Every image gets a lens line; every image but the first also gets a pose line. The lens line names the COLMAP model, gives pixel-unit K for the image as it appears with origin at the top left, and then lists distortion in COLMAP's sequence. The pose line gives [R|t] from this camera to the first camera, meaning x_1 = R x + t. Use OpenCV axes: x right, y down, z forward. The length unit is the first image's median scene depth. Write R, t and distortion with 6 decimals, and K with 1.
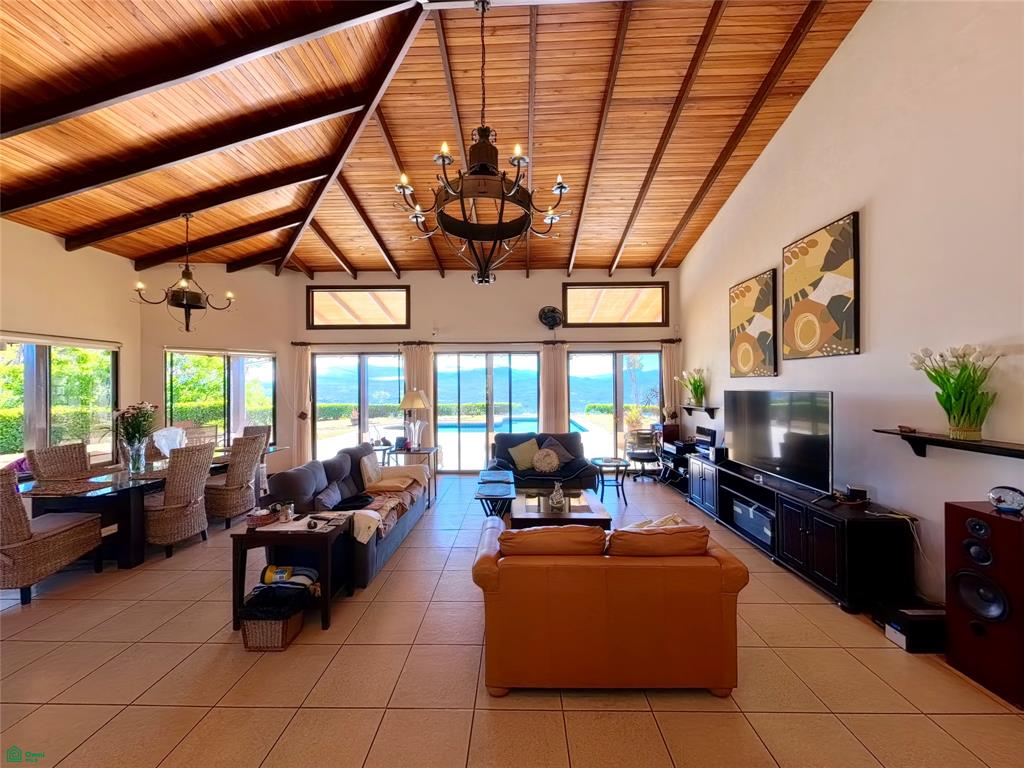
lens RADIAL K [[356.8, 0, 511.1], [0, 356.8, 384.2], [0, 0, 1]] dist [0.002165, -0.001492]
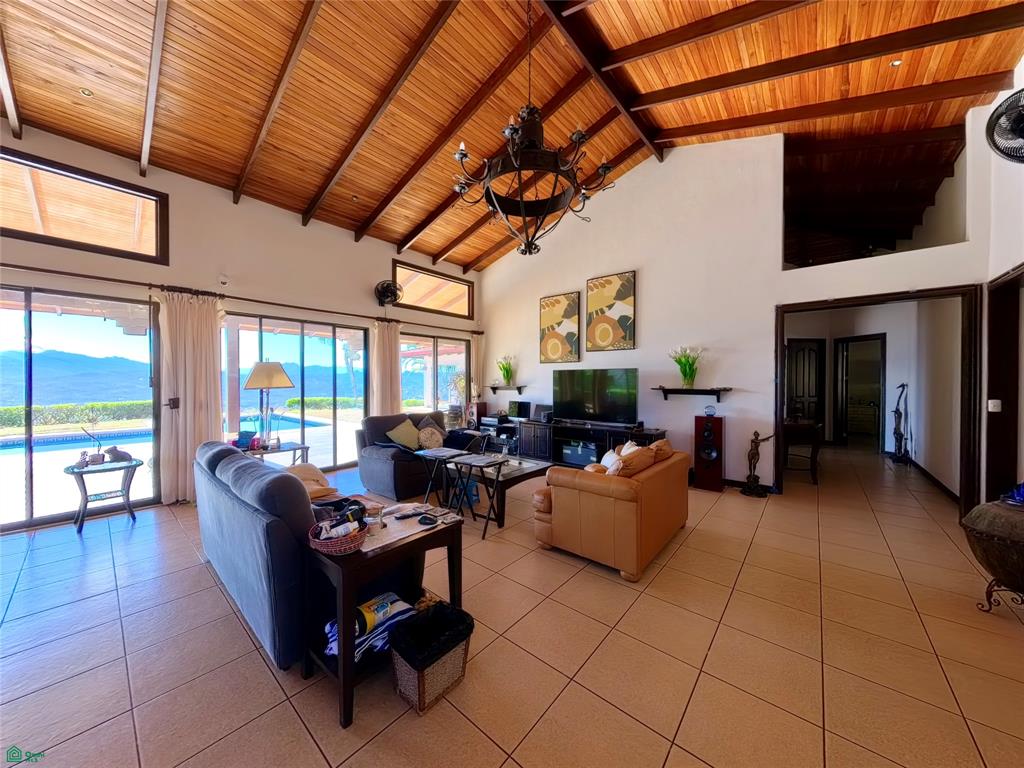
lens RADIAL K [[356.8, 0, 510.8], [0, 356.8, 383.8], [0, 0, 1]] dist [0.002165, -0.001492]
pose [[0.633359, 0.000288, 0.773858, -0.560075], [-0.007651, 0.999953, 0.005891, 0.057881], [-0.773820, -0.009652, 0.633332, 0.220877]]
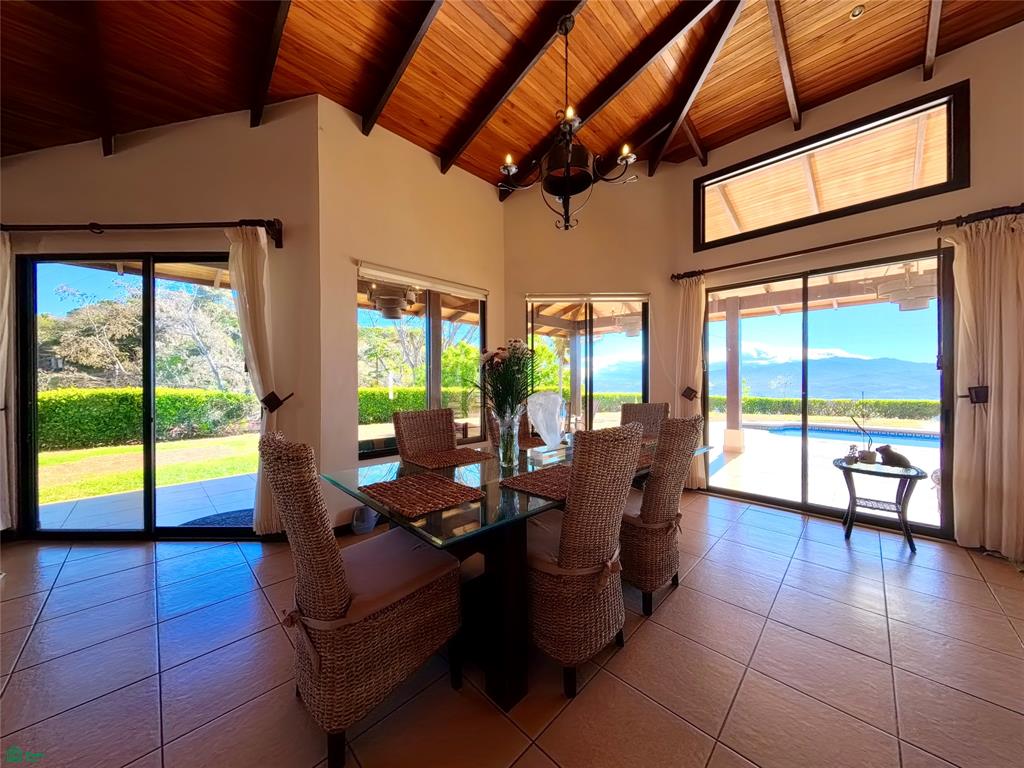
lens RADIAL K [[356.8, 0, 511.1], [0, 356.8, 384.1], [0, 0, 1]] dist [0.002165, -0.001492]
pose [[0.722760, 0.007191, -0.691062, -0.549315], [0.000788, 0.999937, 0.011229, 0.093877], [0.691099, -0.008660, 0.722708, 0.499635]]
